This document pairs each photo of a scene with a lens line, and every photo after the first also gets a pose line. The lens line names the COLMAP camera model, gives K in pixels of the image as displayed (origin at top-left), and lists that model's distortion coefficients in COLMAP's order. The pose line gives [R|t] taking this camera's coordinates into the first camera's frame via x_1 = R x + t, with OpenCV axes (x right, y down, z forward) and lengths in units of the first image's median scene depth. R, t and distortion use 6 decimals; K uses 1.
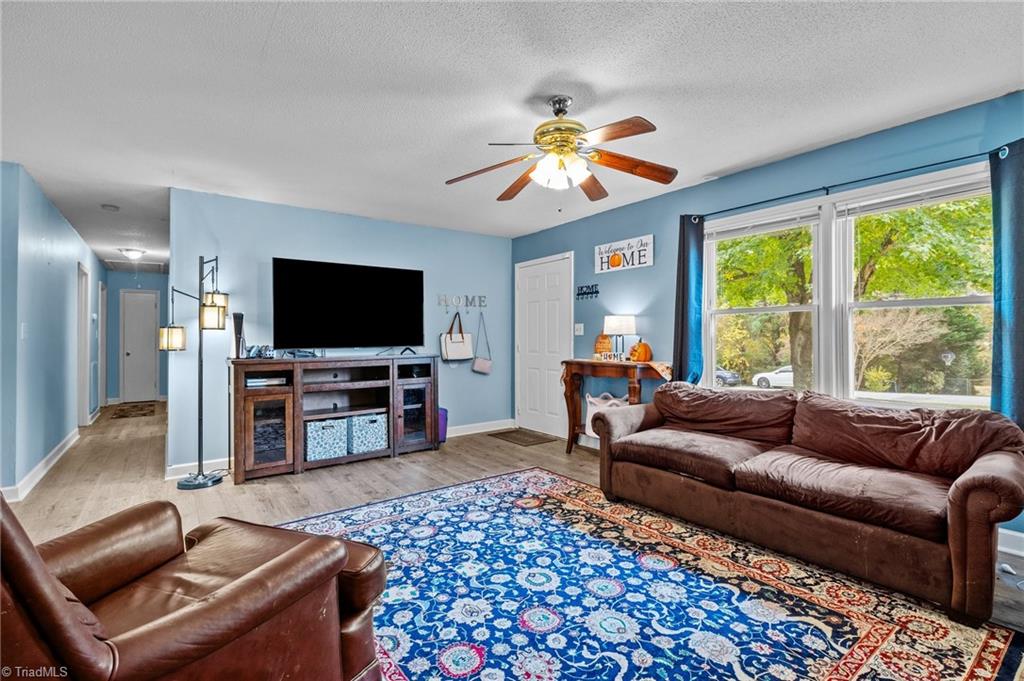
lens RADIAL K [[464.2, 0, 526.3], [0, 464.2, 338.0], [0, 0, 1]] dist [0.011957, -0.000186]
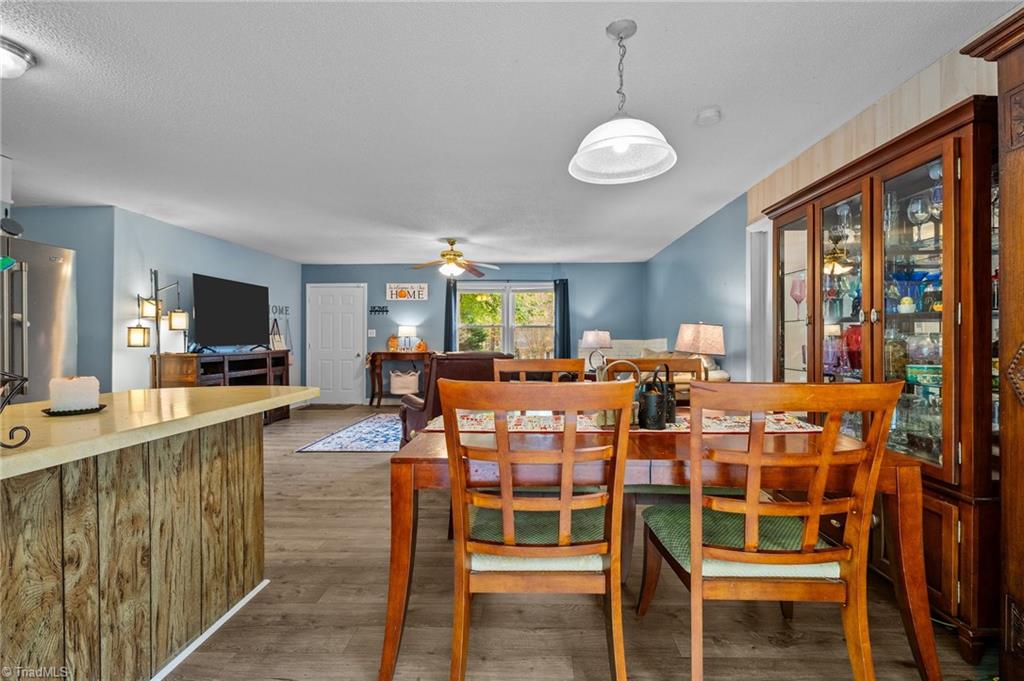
lens RADIAL K [[464.2, 0, 526.3], [0, 464.2, 338.0], [0, 0, 1]] dist [0.011957, -0.000186]
pose [[0.632925, 0.008326, 0.774169, -1.389057], [-0.005797, 0.999965, -0.006015, 0.008063], [-0.774192, -0.000681, 0.632951, -0.742066]]
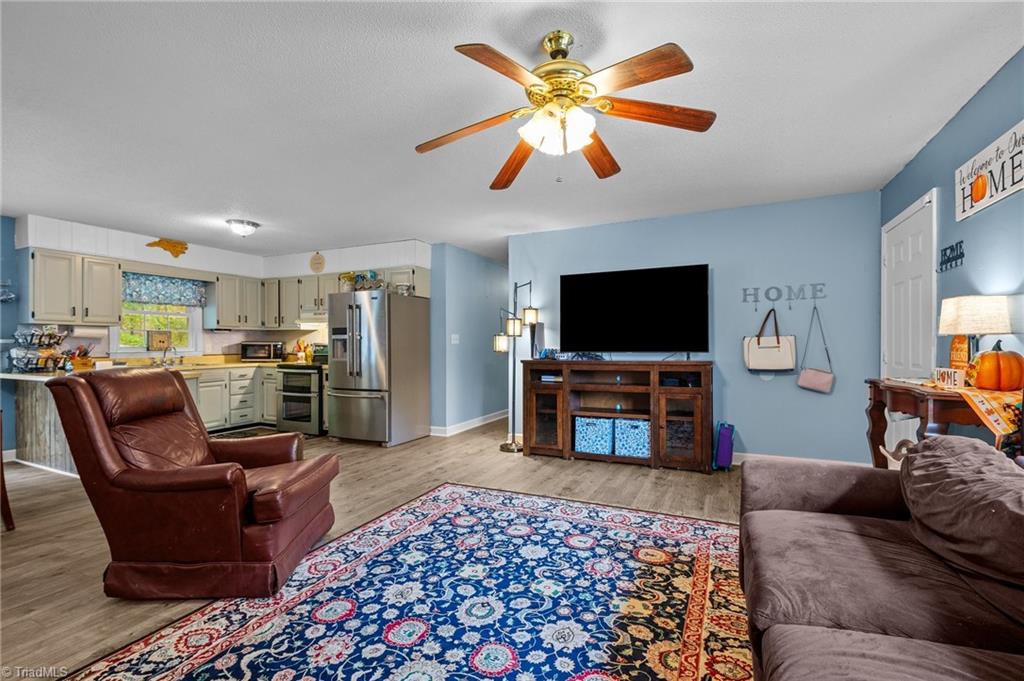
lens RADIAL K [[462.6, 0, 512.0], [0, 462.6, 340.5], [0, 0, 1]] dist [0.014891, -0.000267]
pose [[0.461260, -0.005439, -0.887248, 0.664782], [0.004189, 0.999983, -0.003952, -0.001244], [0.887255, -0.001894, 0.461275, 0.496636]]
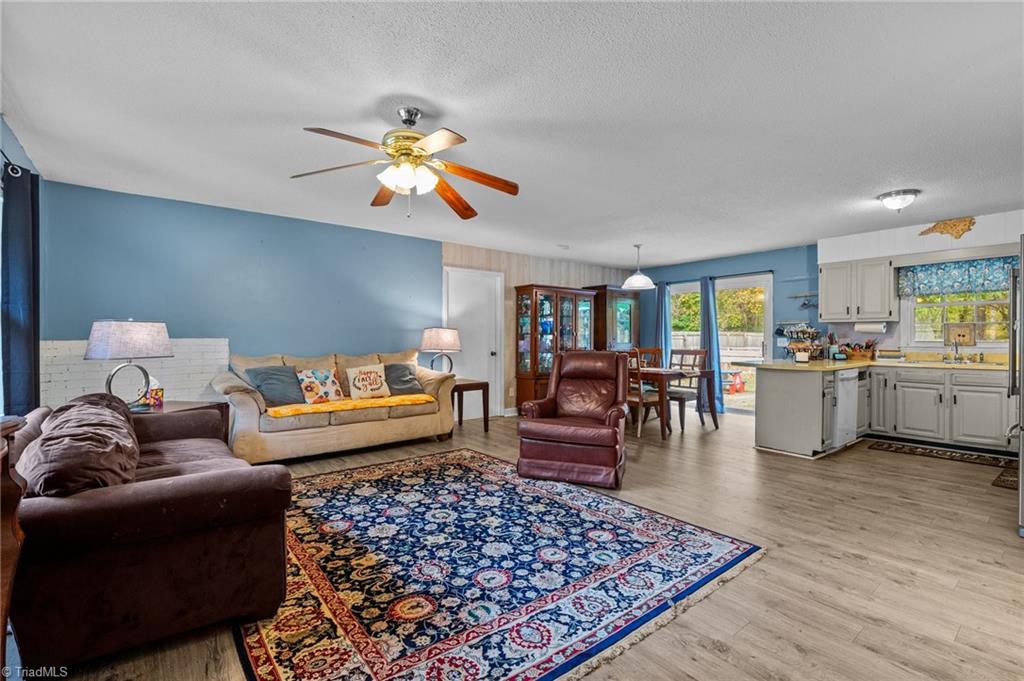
lens RADIAL K [[464.2, 0, 526.3], [0, 464.2, 338.0], [0, 0, 1]] dist [0.011957, -0.000186]
pose [[-0.999662, 0.001870, -0.025940, -0.146350], [0.002003, 0.999985, -0.005119, 0.005242], [0.025930, -0.005169, -0.999650, 1.837161]]
